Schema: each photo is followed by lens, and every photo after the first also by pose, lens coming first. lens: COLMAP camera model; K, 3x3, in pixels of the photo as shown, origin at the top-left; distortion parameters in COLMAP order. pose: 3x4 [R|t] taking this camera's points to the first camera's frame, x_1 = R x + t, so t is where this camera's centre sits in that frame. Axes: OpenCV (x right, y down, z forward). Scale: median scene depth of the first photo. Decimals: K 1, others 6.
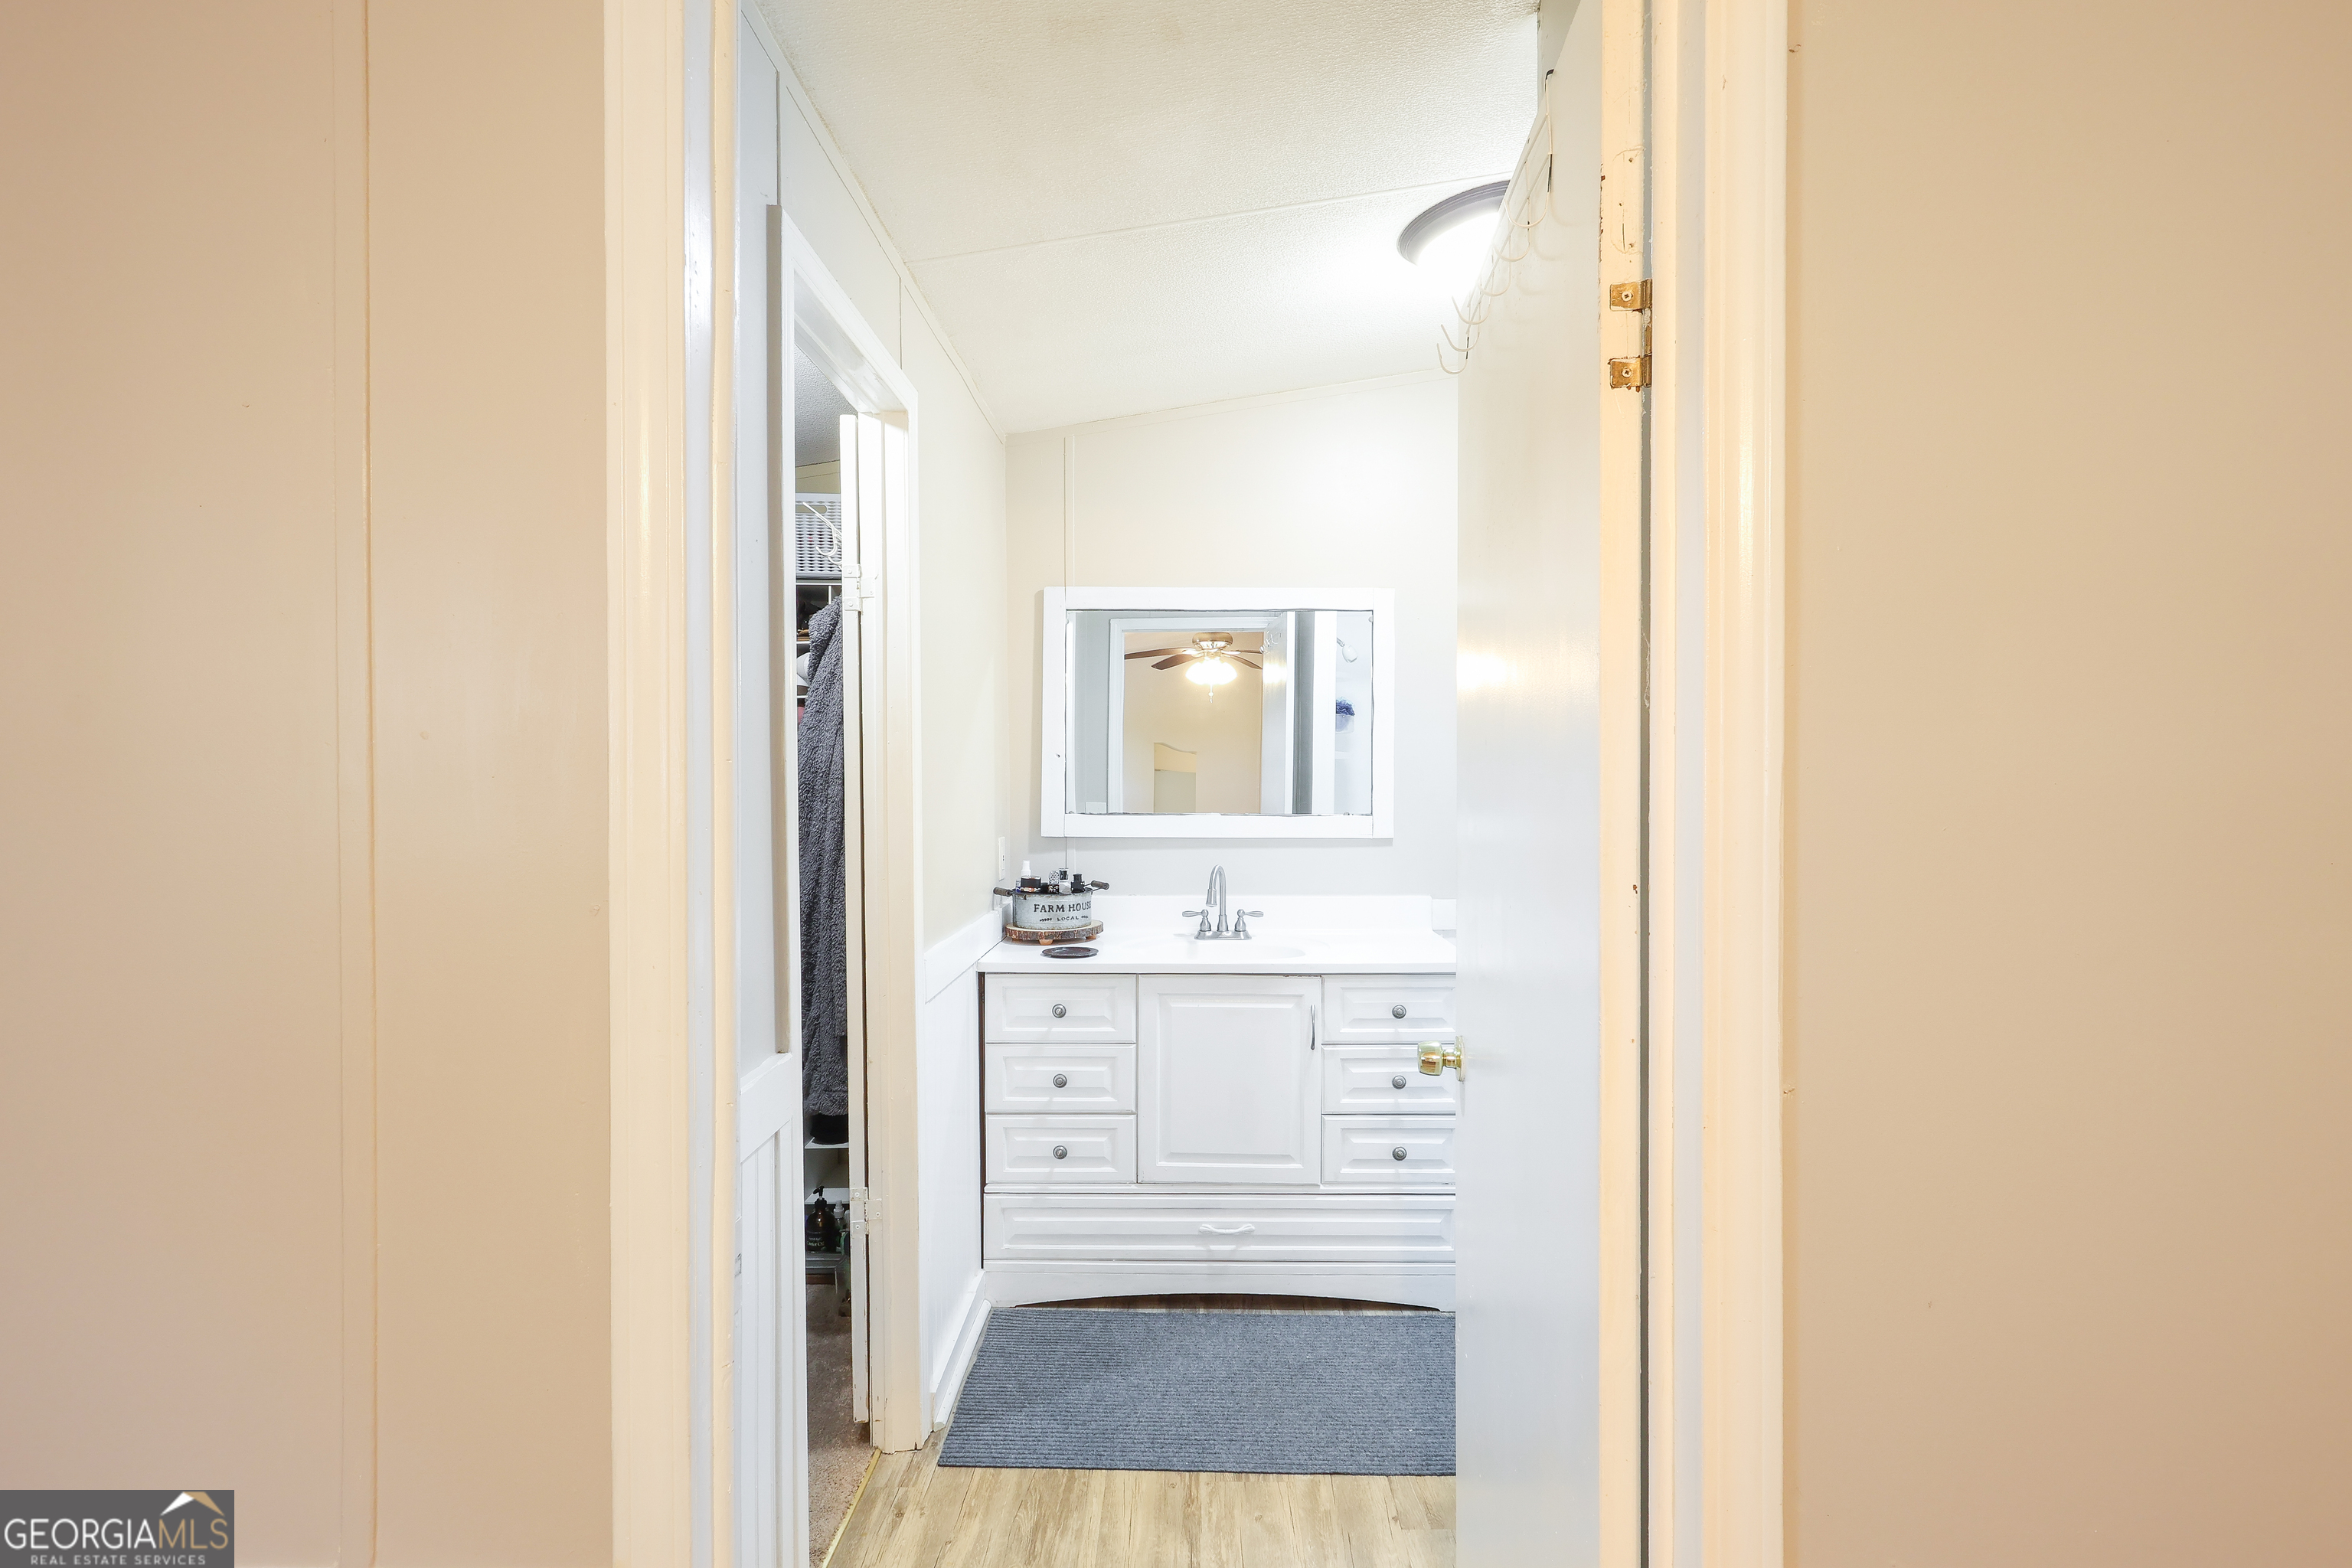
lens RADIAL K [[1118.6, 0, 1176.0], [0, 1118.6, 784.0], [0, 0, 1]] dist [-0.000388, 0.000020]
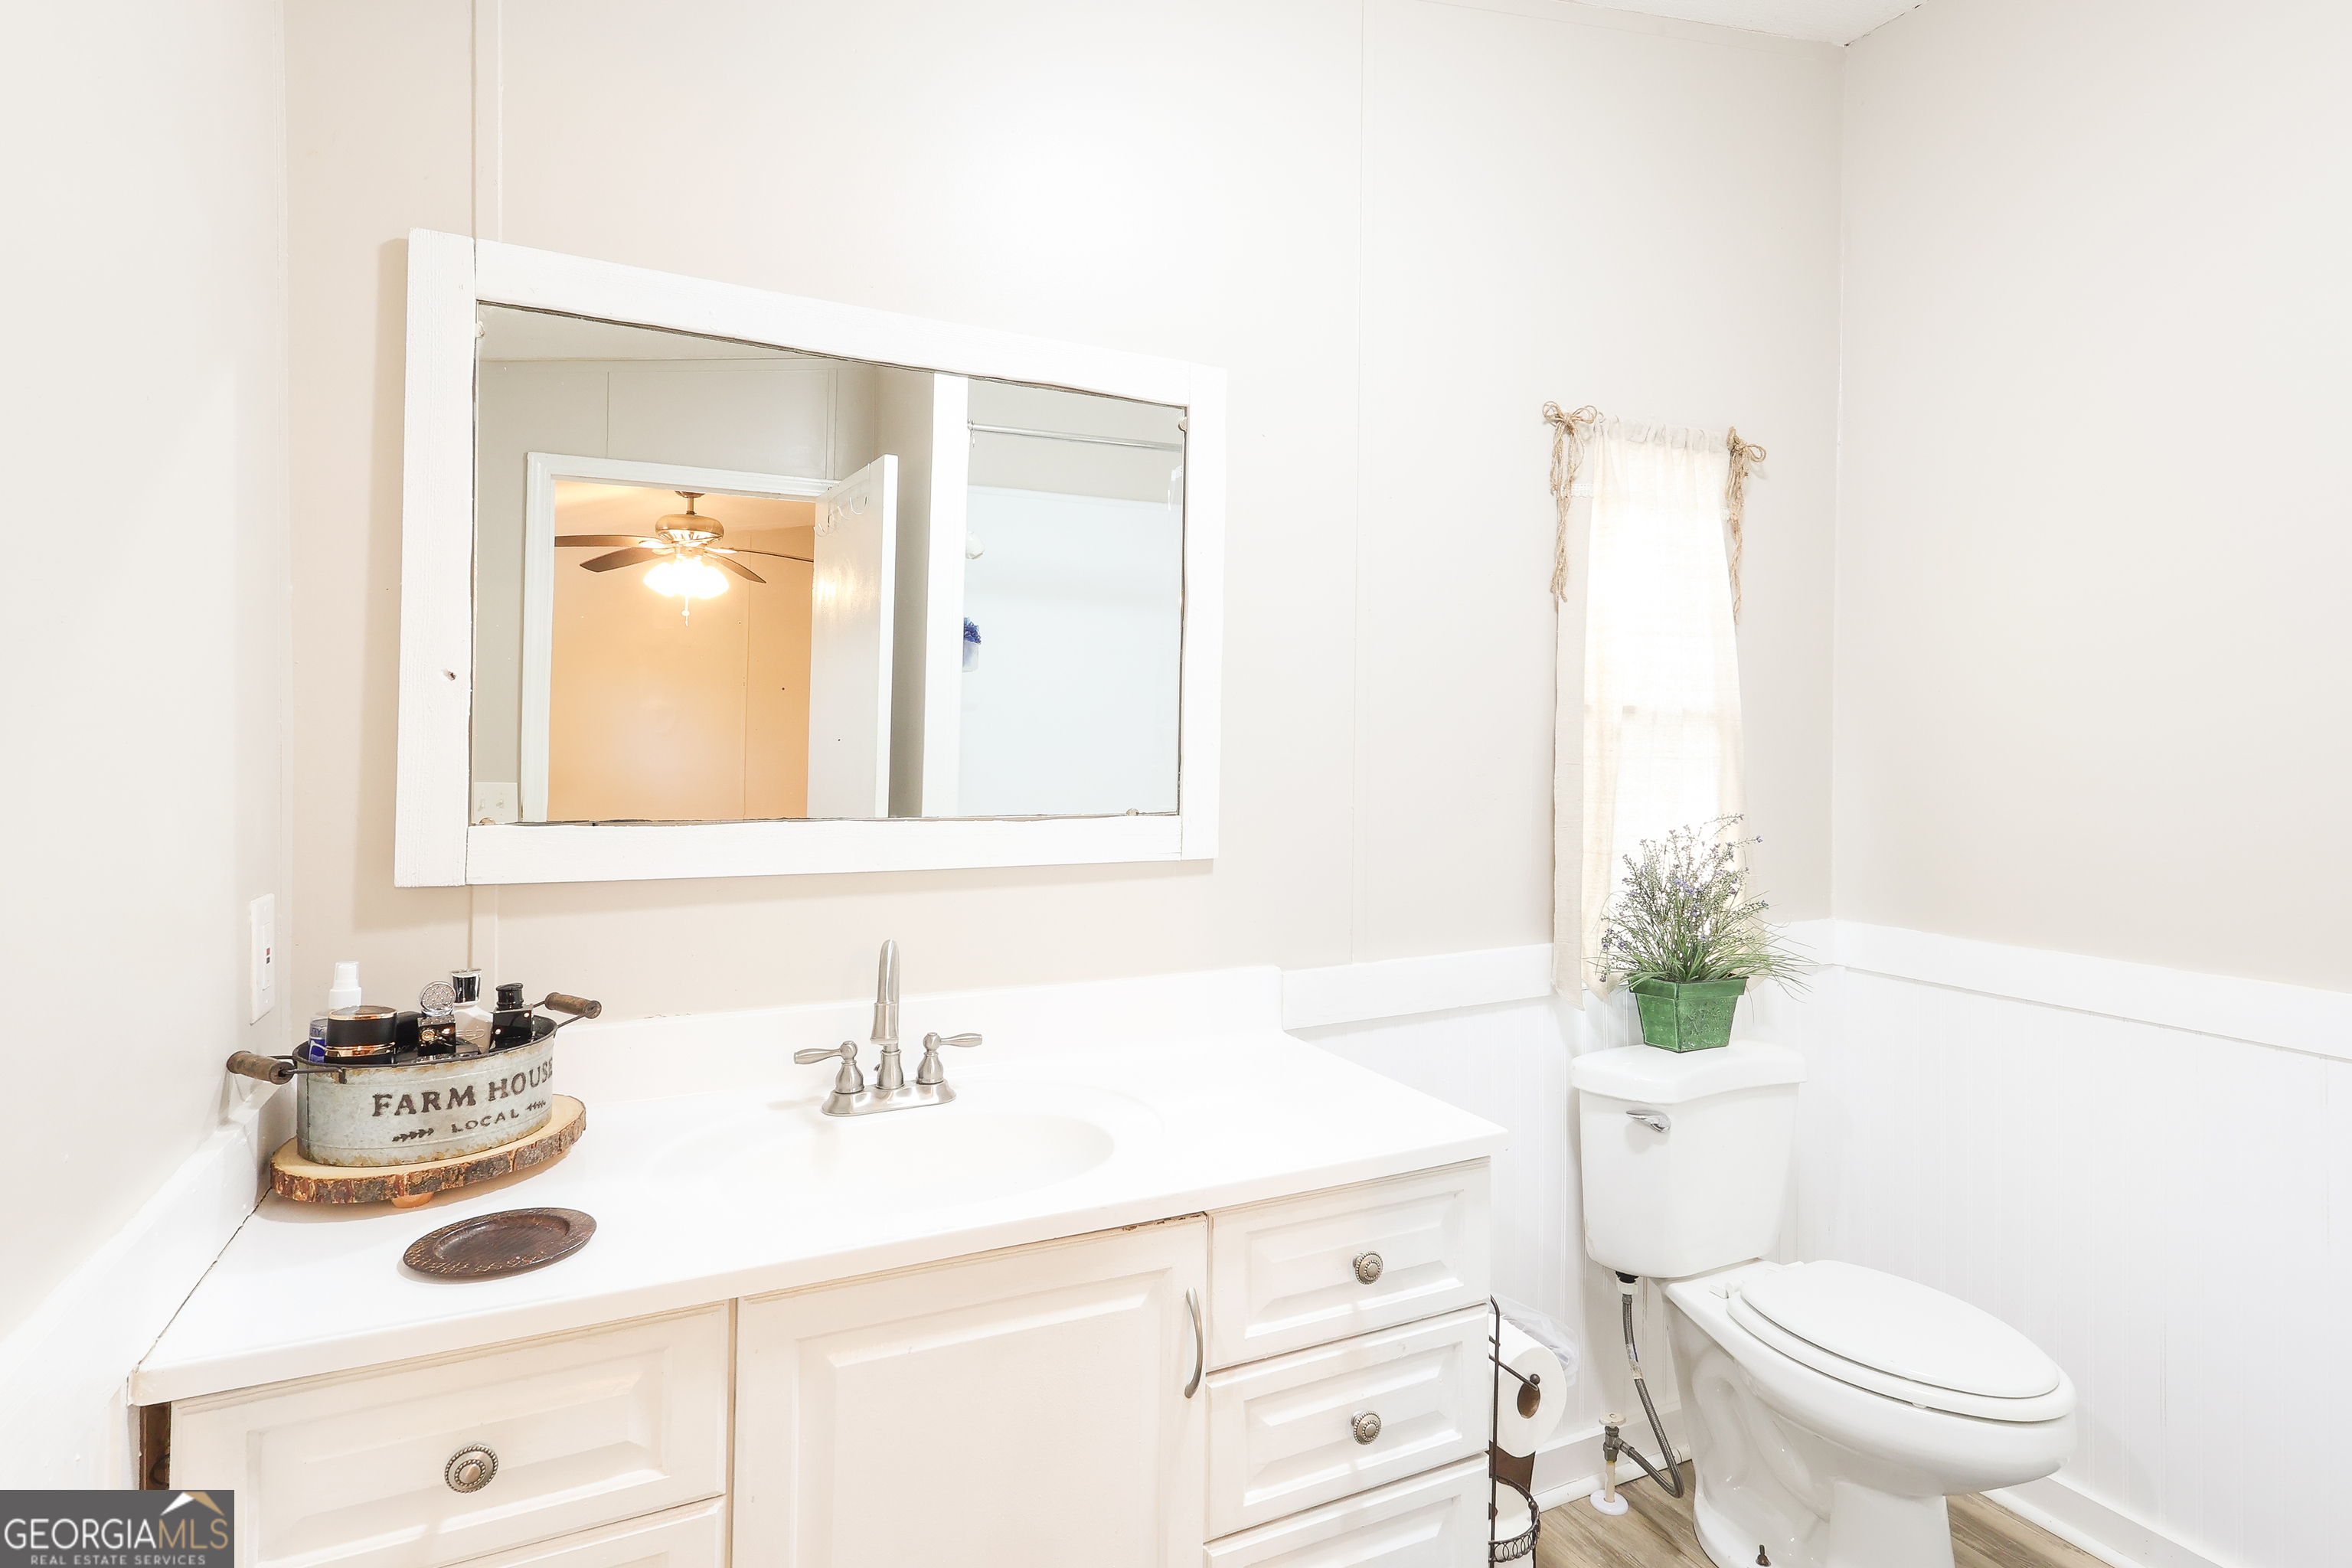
lens RADIAL K [[1192.8, 0, 1179.9], [0, 1192.8, 745.4], [0, 0, 1]] dist [0.003450, 0.000471]
pose [[0.885592, 0.007937, 0.464396, -0.076155], [-0.004748, 0.999956, -0.008036, 0.001369], [-0.464440, 0.004911, 0.885591, 0.540036]]
